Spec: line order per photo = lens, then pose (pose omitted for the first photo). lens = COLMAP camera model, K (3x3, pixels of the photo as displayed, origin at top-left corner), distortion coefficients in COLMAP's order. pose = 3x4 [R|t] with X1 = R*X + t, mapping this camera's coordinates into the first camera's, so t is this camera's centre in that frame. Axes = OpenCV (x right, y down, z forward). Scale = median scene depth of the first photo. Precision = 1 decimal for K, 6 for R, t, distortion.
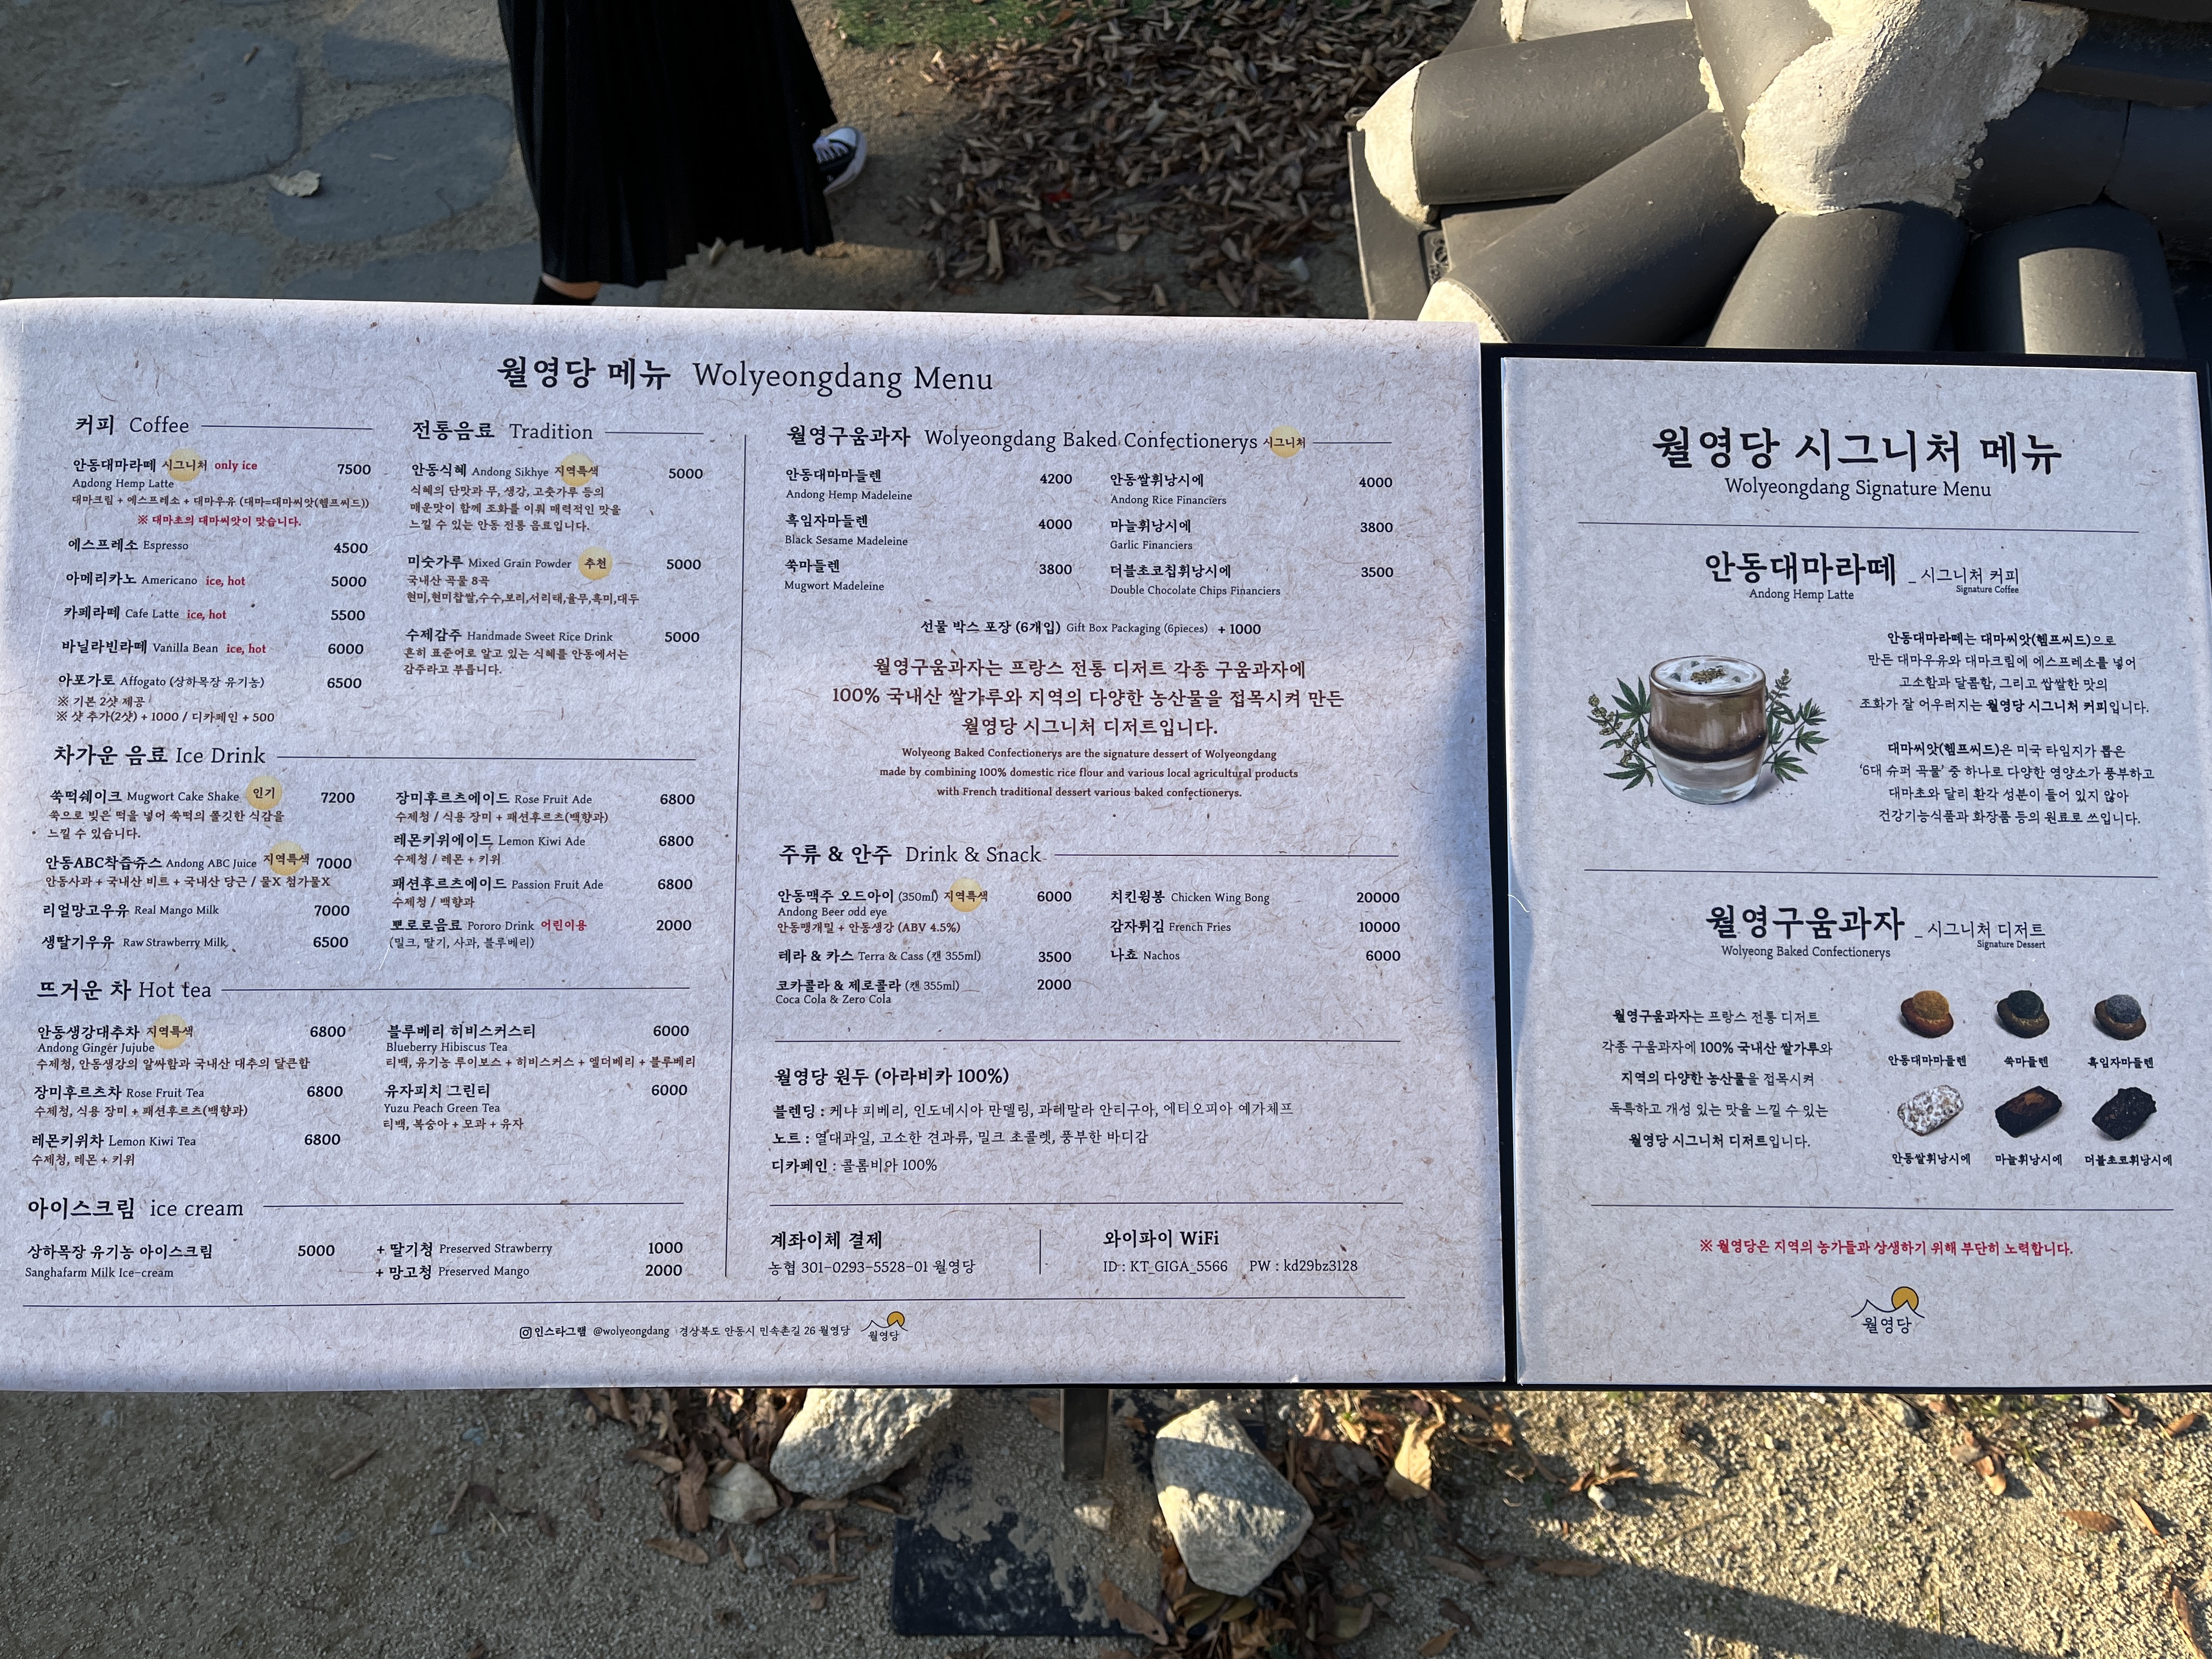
lens RADIAL K [[1685.7, 0, 1110.5], [0, 1685.7, 831.0], [0, 0, 1]] dist [0.038351, 0.002497]
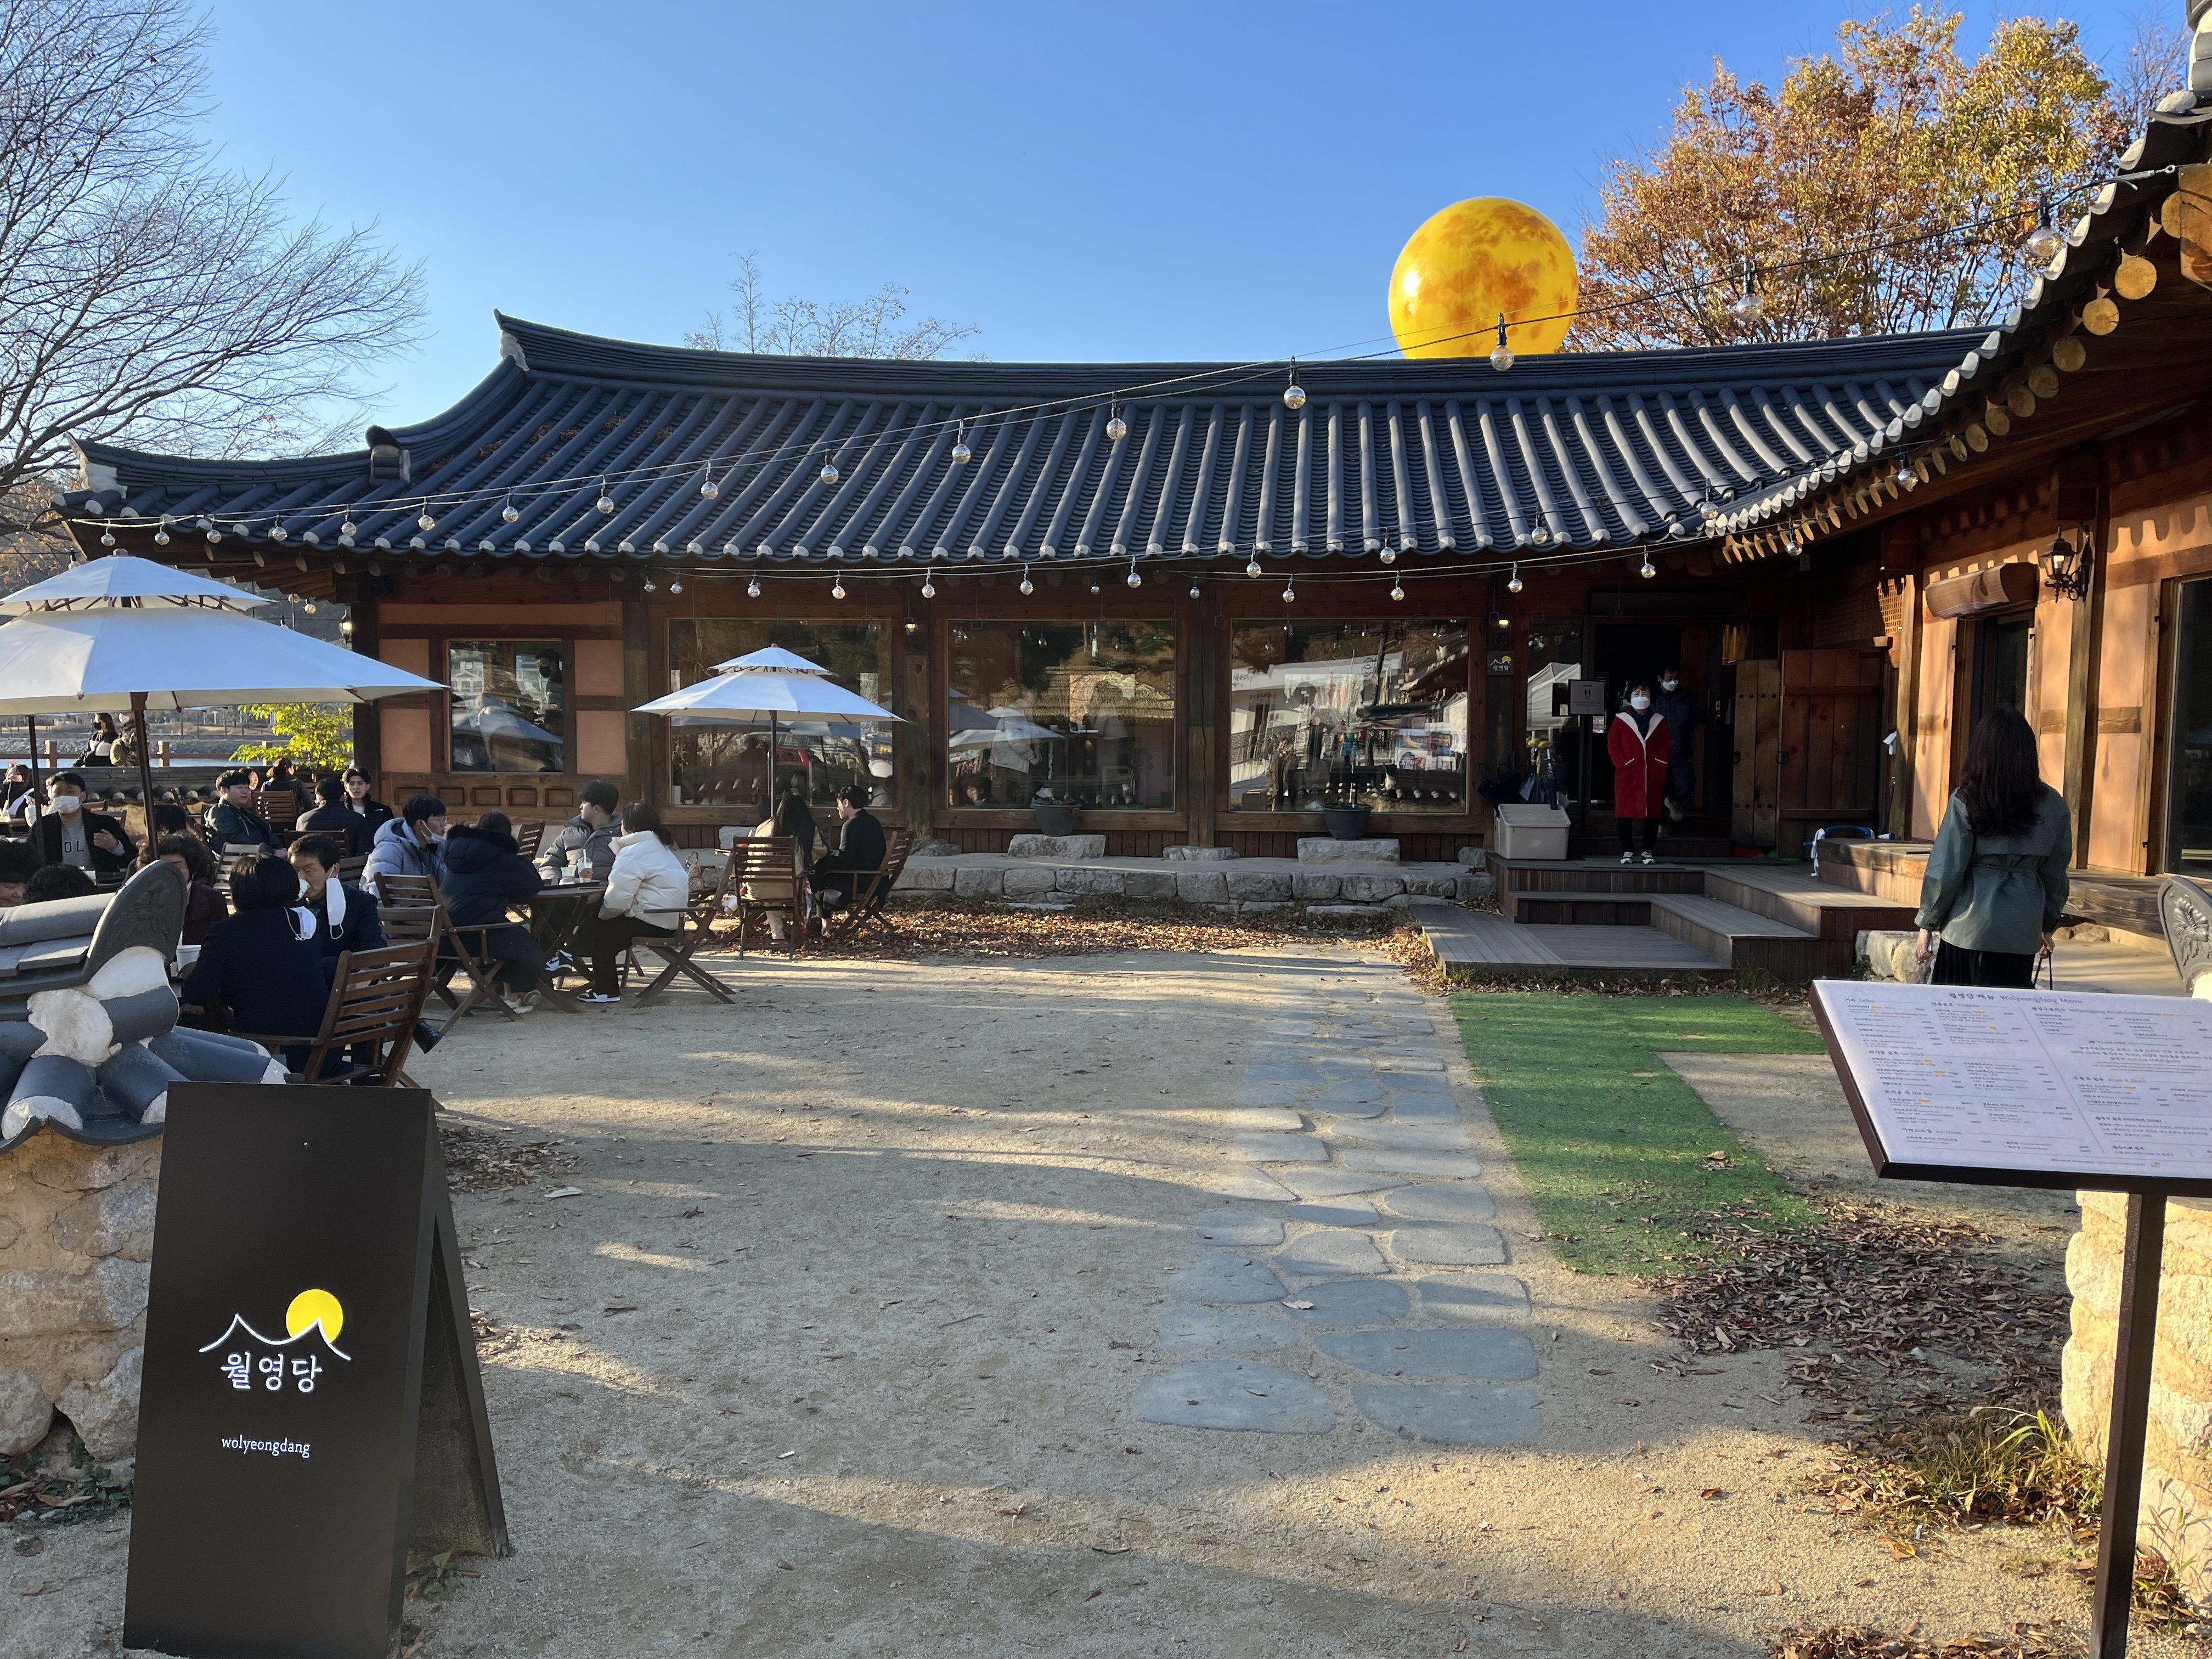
lens RADIAL K [[1685.7, 0, 1105.0], [0, 1685.7, 834.9], [0, 0, 1]] dist [0.038351, 0.002497]
pose [[0.993188, 0.016329, -0.115375, -0.496845], [-0.100710, 0.618343, -0.779429, 0.747428], [0.058614, 0.785739, 0.615775, -0.509395]]
